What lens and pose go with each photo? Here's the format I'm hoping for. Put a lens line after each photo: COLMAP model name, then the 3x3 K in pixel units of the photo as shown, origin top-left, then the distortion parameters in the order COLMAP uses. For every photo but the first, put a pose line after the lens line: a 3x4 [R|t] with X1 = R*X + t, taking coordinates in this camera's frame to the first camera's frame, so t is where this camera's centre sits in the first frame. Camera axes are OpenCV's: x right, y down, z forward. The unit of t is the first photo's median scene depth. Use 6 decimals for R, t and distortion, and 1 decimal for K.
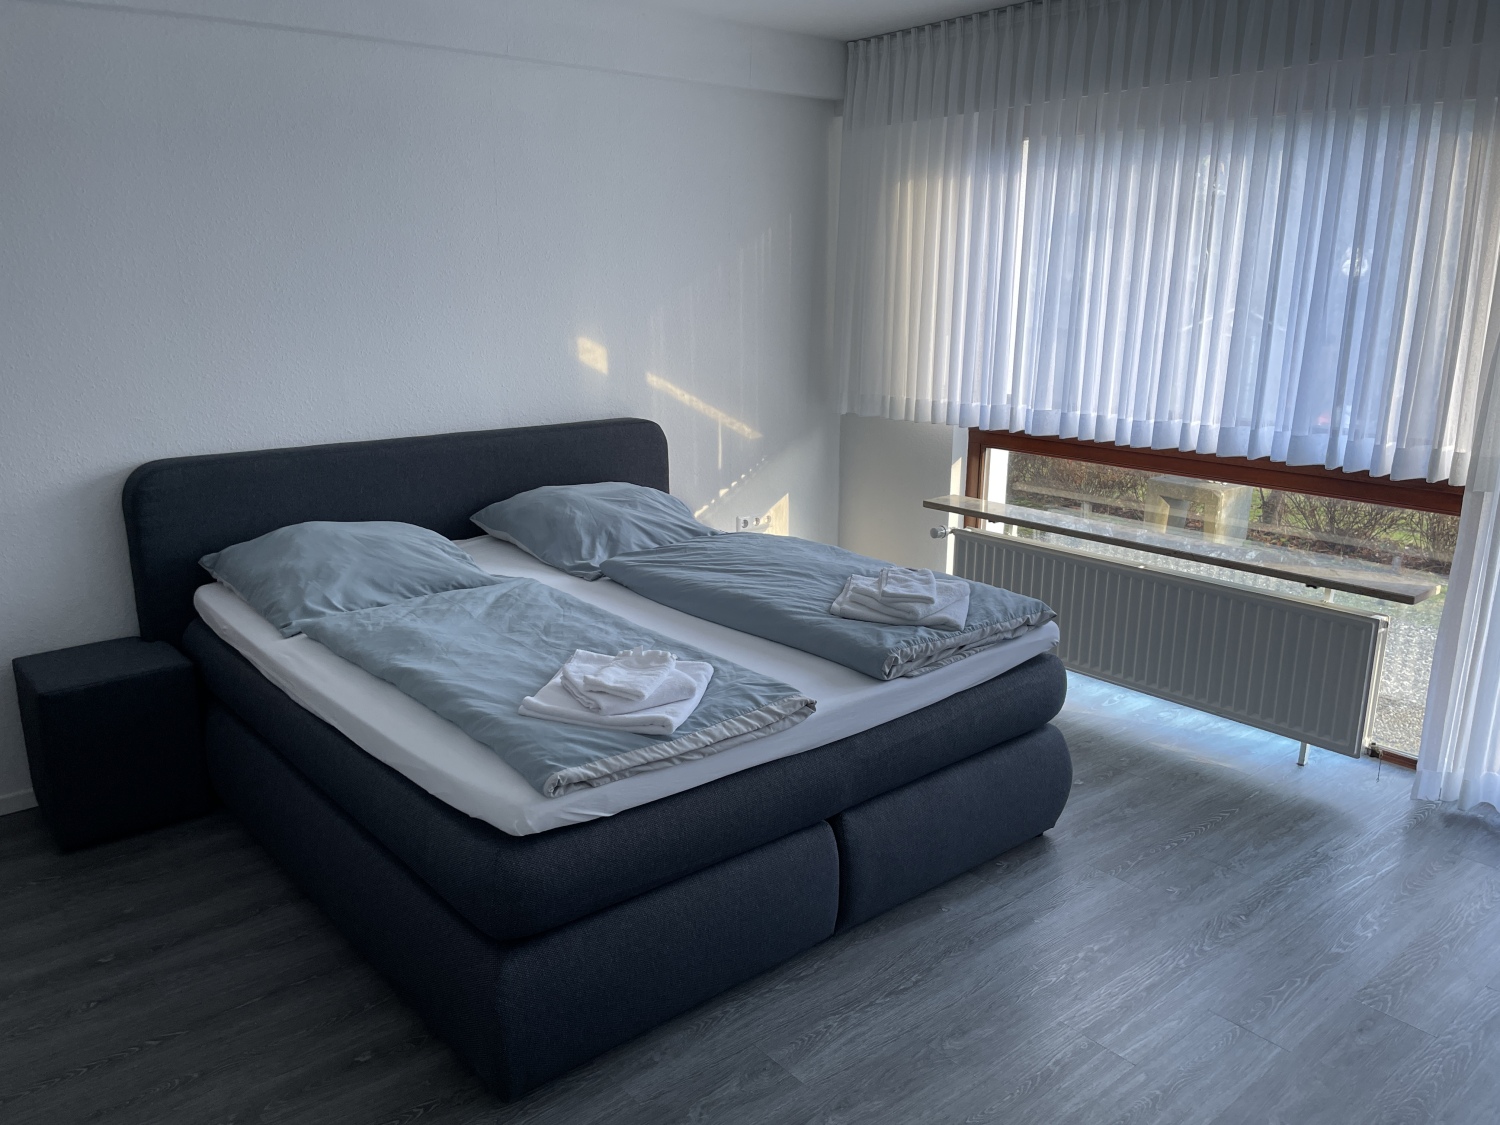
lens RADIAL K [[1143.3, 0, 751.6], [0, 1143.3, 558.7], [0, 0, 1]] dist [0.067024, -0.094881]
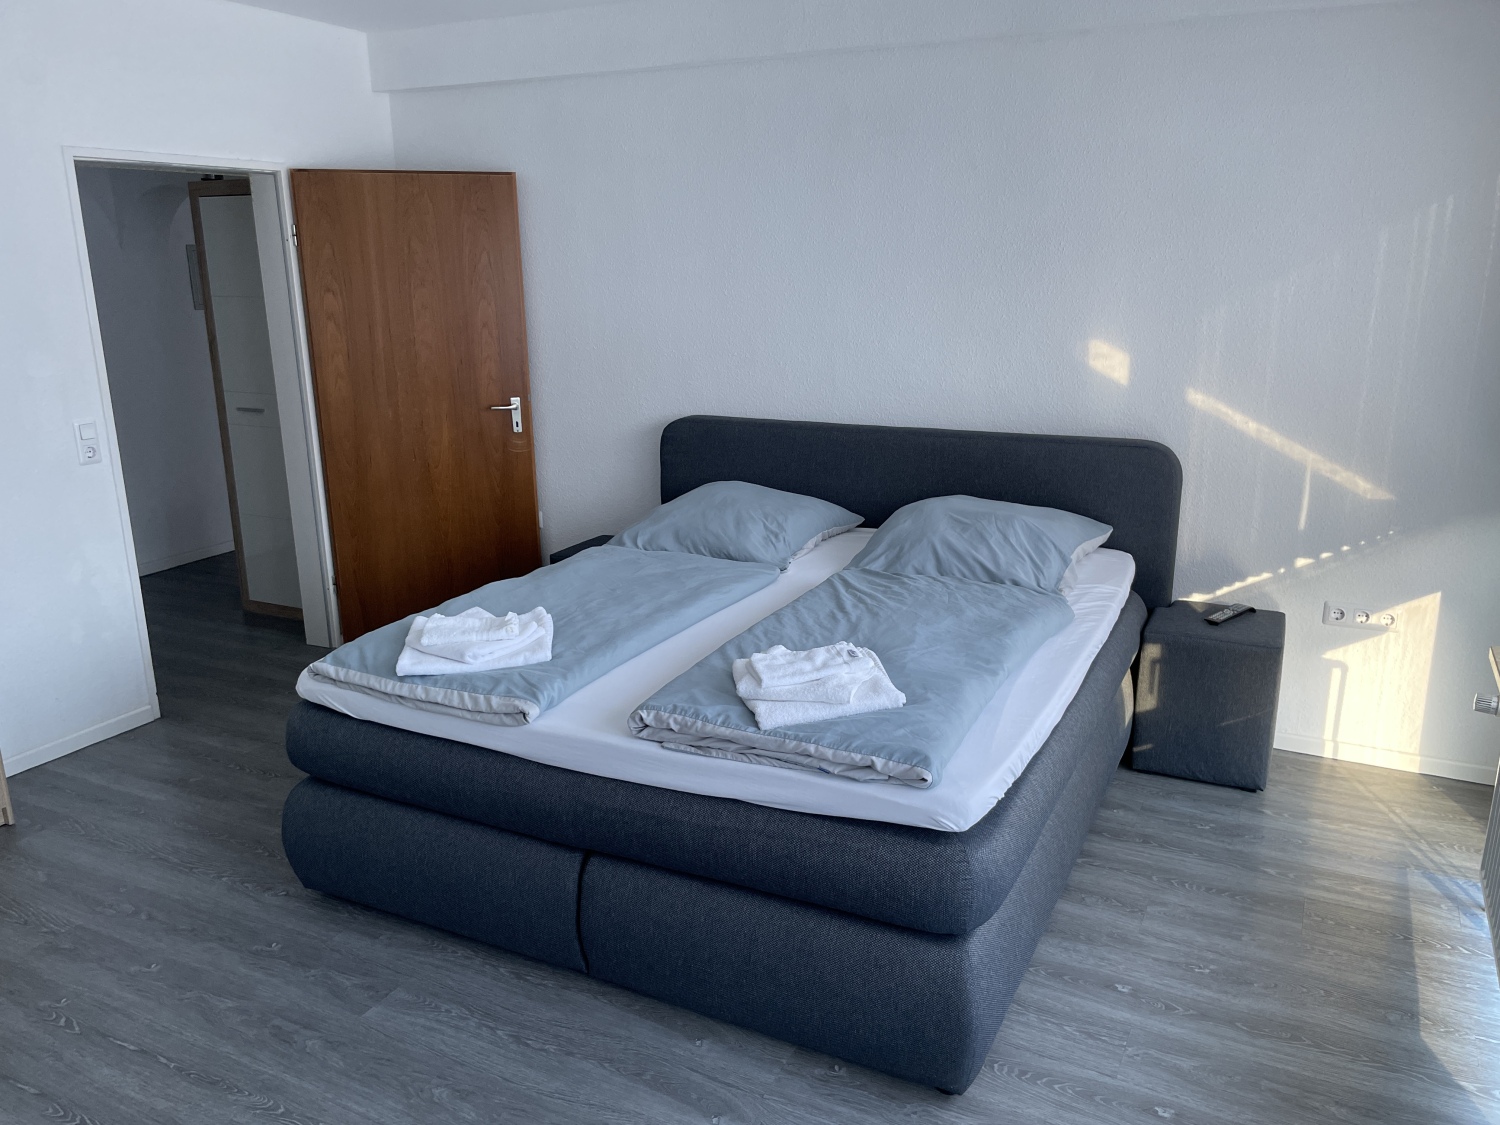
lens RADIAL K [[1143.3, 0, 755.9], [0, 1143.3, 565.1], [0, 0, 1]] dist [0.067024, -0.094881]
pose [[0.395545, 0.231934, -0.888679, 0.735008], [-0.213552, 0.964296, 0.156618, -0.145291], [0.893275, 0.127829, 0.430953, 0.553464]]
